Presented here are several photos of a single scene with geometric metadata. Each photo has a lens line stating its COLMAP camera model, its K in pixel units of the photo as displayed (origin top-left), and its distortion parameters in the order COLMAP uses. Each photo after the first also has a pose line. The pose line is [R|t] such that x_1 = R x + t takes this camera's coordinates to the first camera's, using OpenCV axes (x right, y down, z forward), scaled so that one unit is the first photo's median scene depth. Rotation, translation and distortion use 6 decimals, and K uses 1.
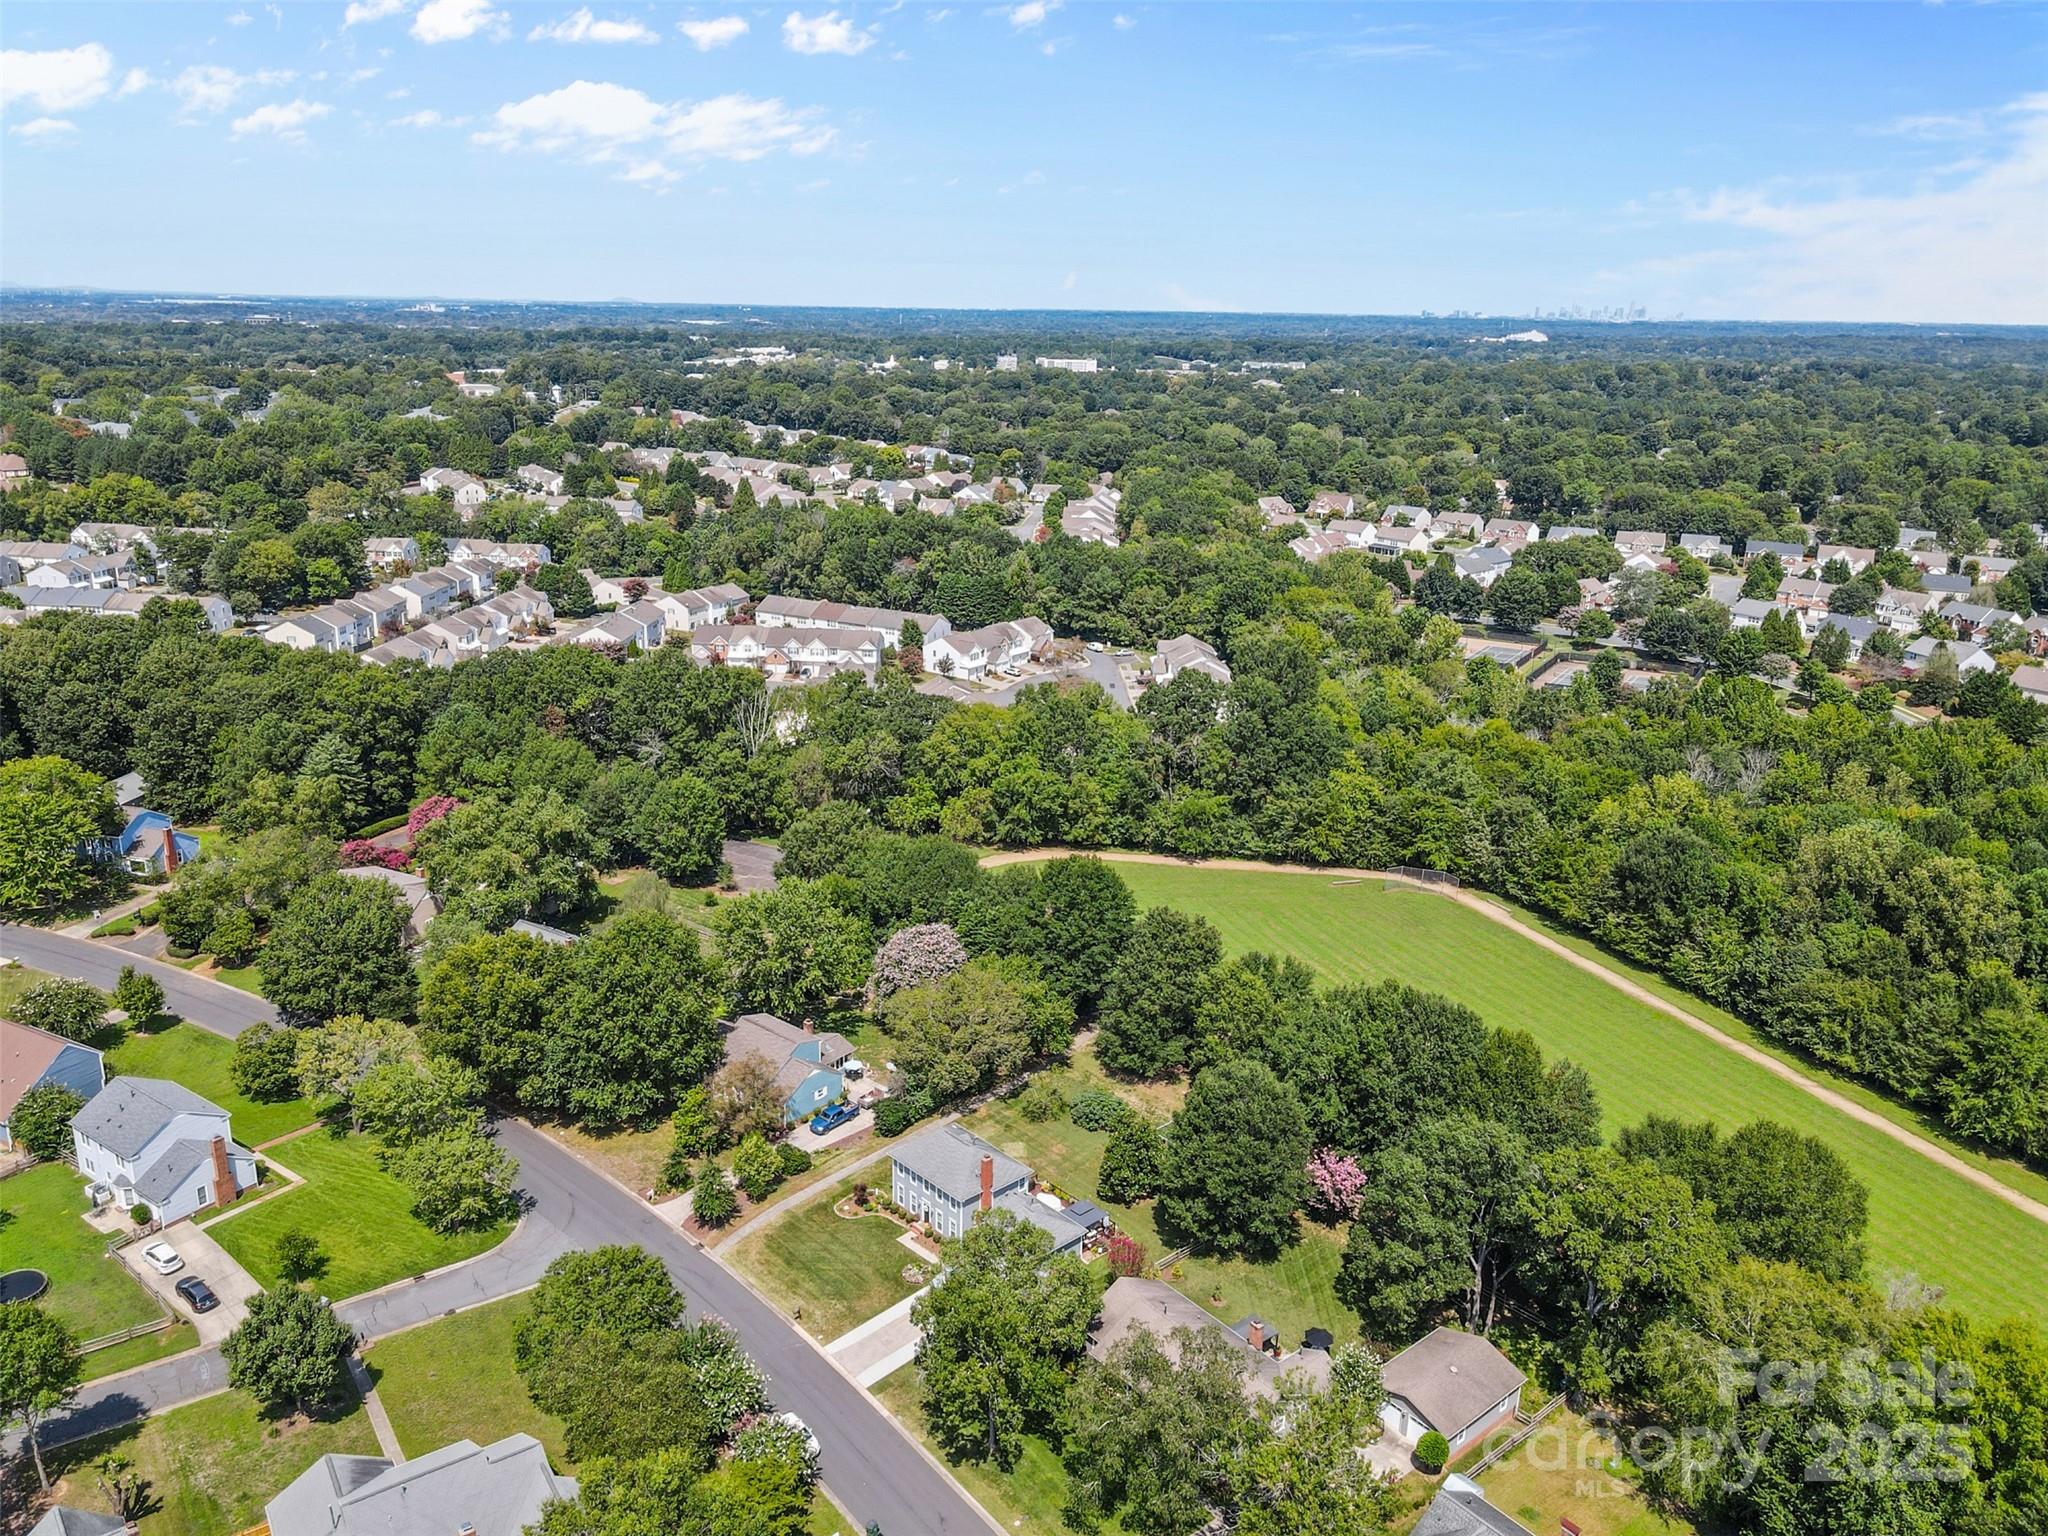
lens RADIAL K [[1462.8, 0, 1026.5], [0, 1462.8, 722.2], [0, 0, 1]] dist [-0.013137, 0.078310]
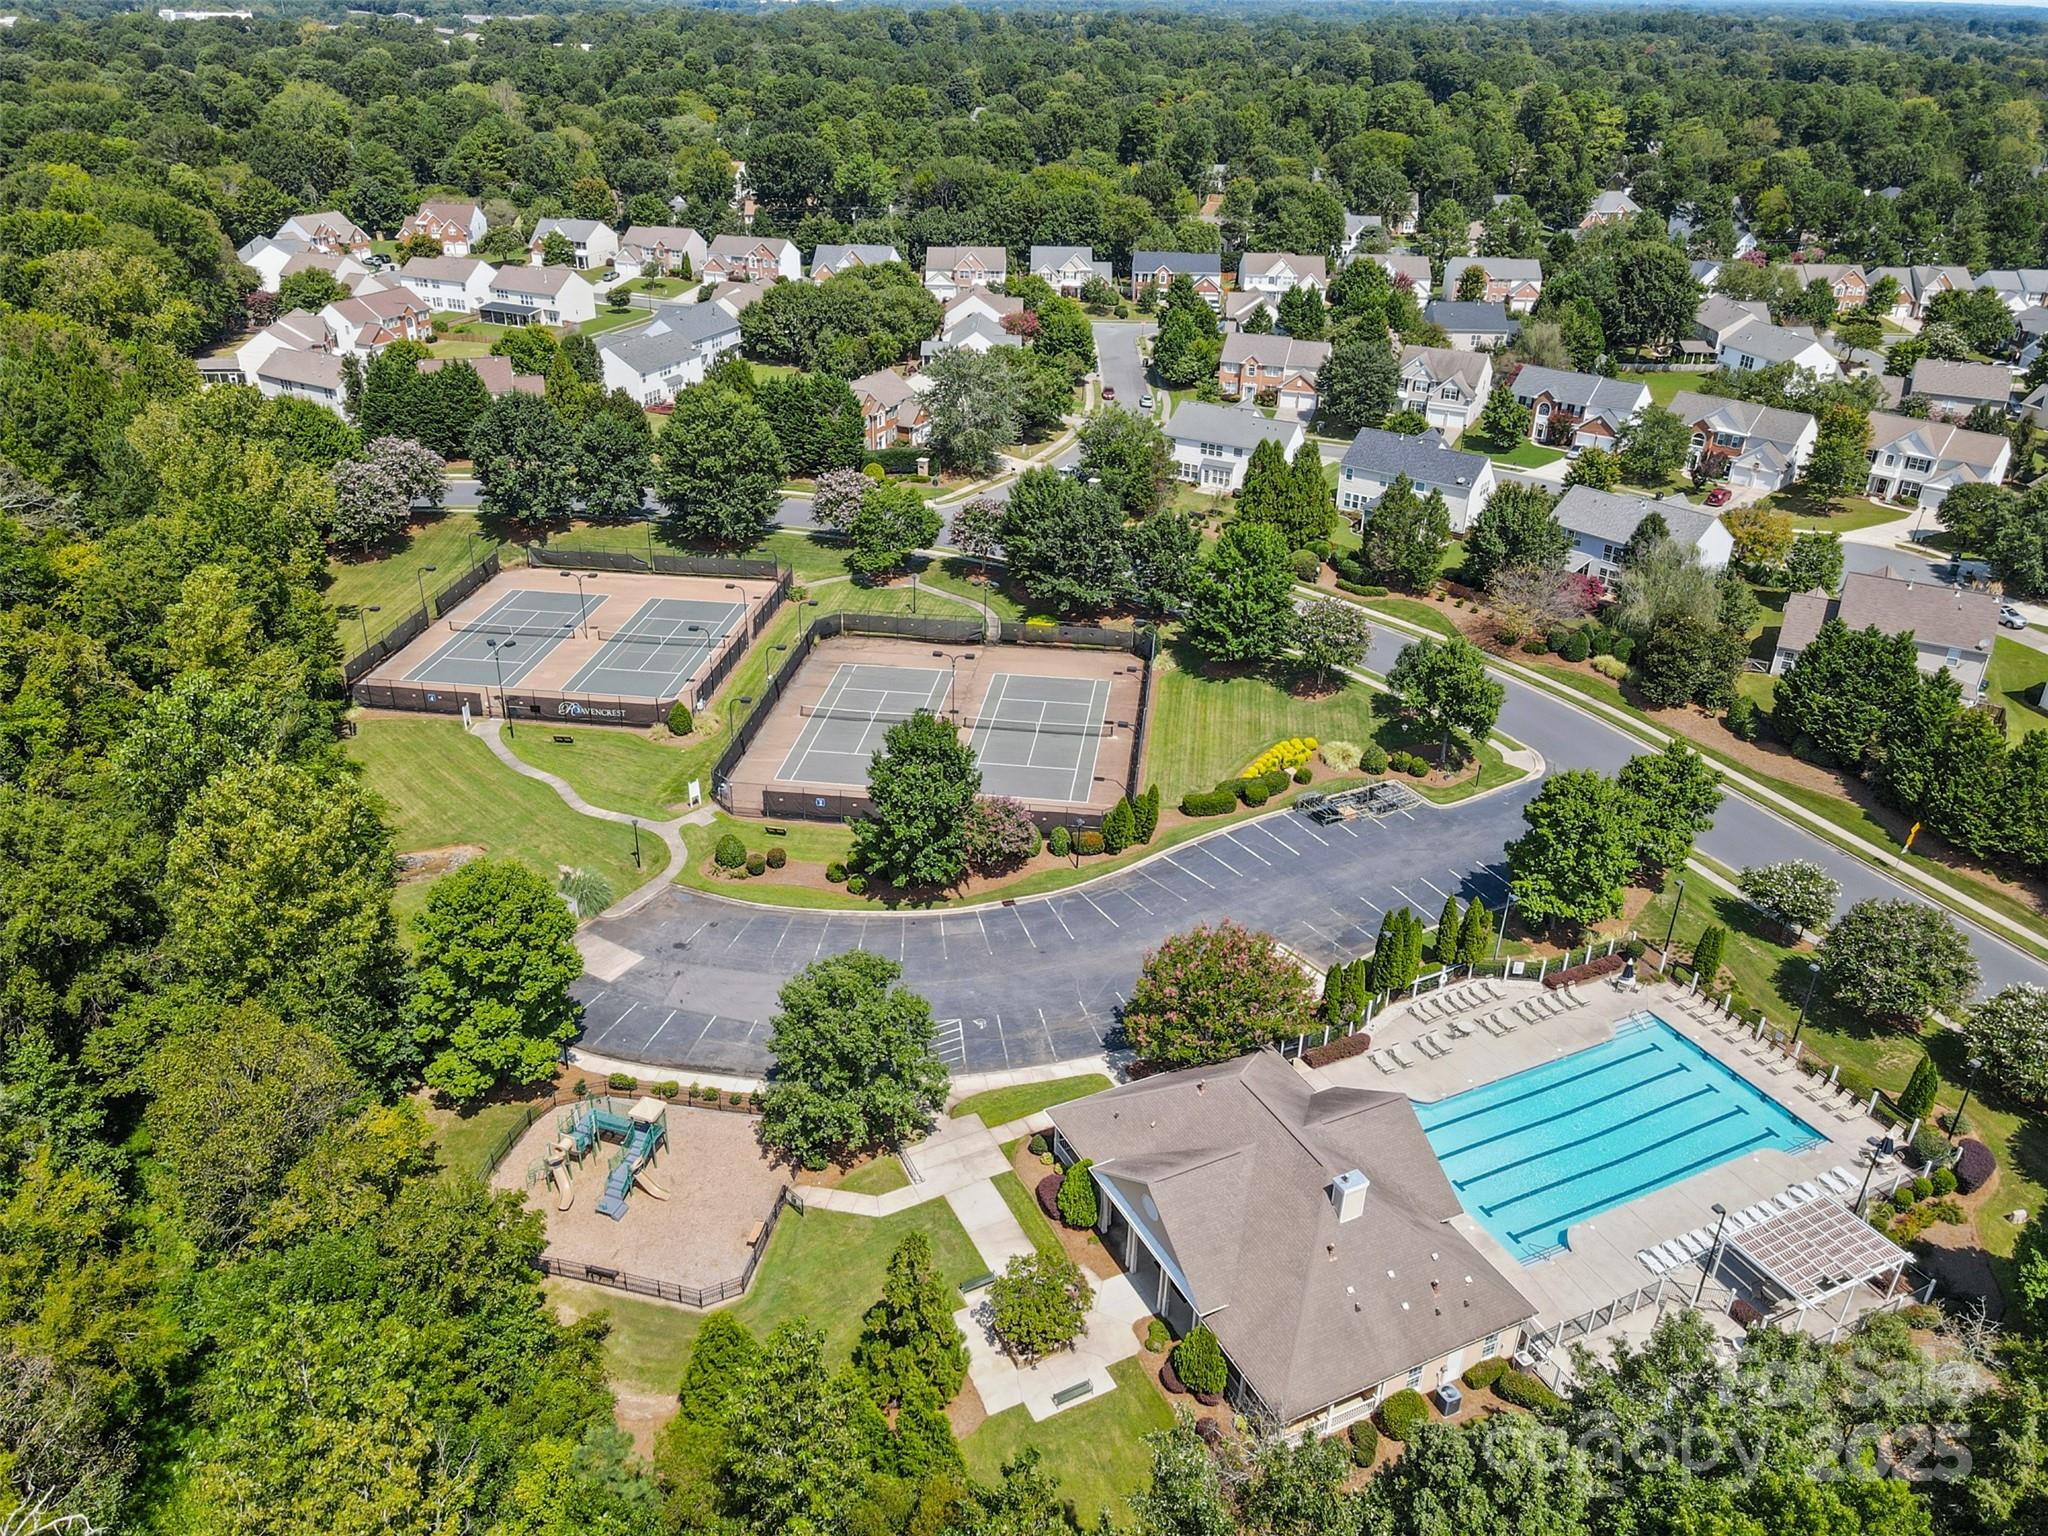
lens RADIAL K [[1451.6, 0, 975.4], [0, 1451.6, 763.8], [0, 0, 1]] dist [0.027973, 0.001536]
pose [[0.917415, -0.191089, 0.349049, 0.418669], [0.110813, 0.965140, 0.237120, -0.156503], [-0.382192, -0.178858, 0.906608, 1.004011]]
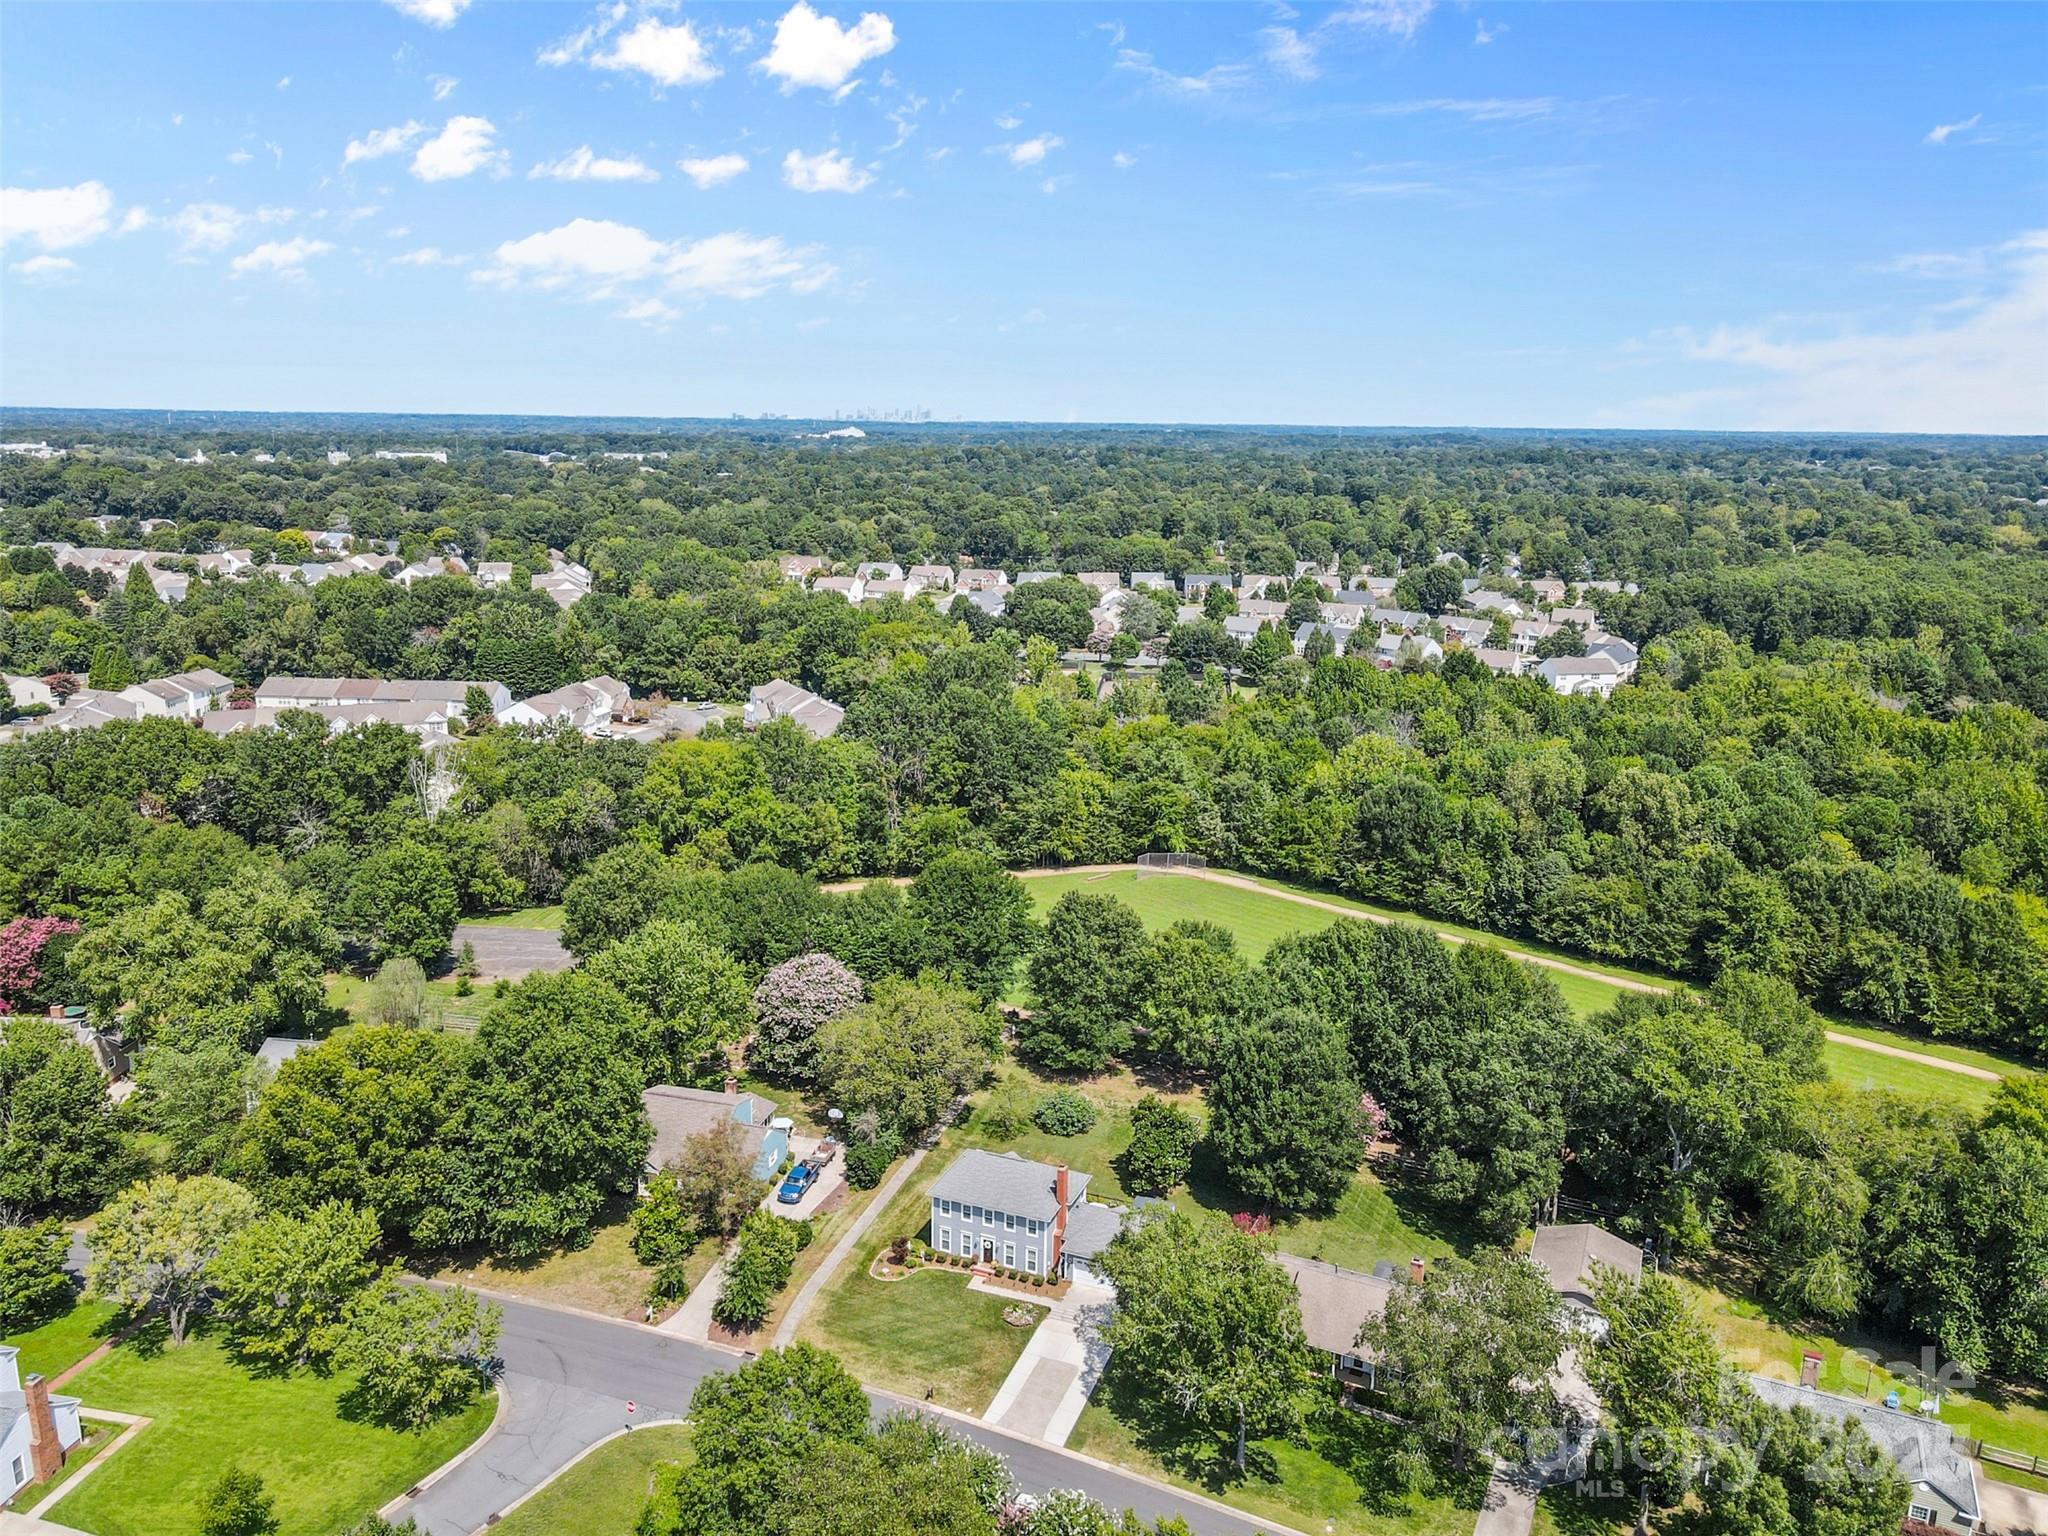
lens RADIAL K [[1451.6, 0, 975.4], [0, 1451.6, 763.8], [0, 0, 1]] dist [0.027973, 0.001536]
pose [[0.914320, -0.100581, 0.392304, -0.226526], [0.115495, 0.993202, -0.014536, 0.035908], [-0.388175, 0.058599, 0.919721, 0.112866]]
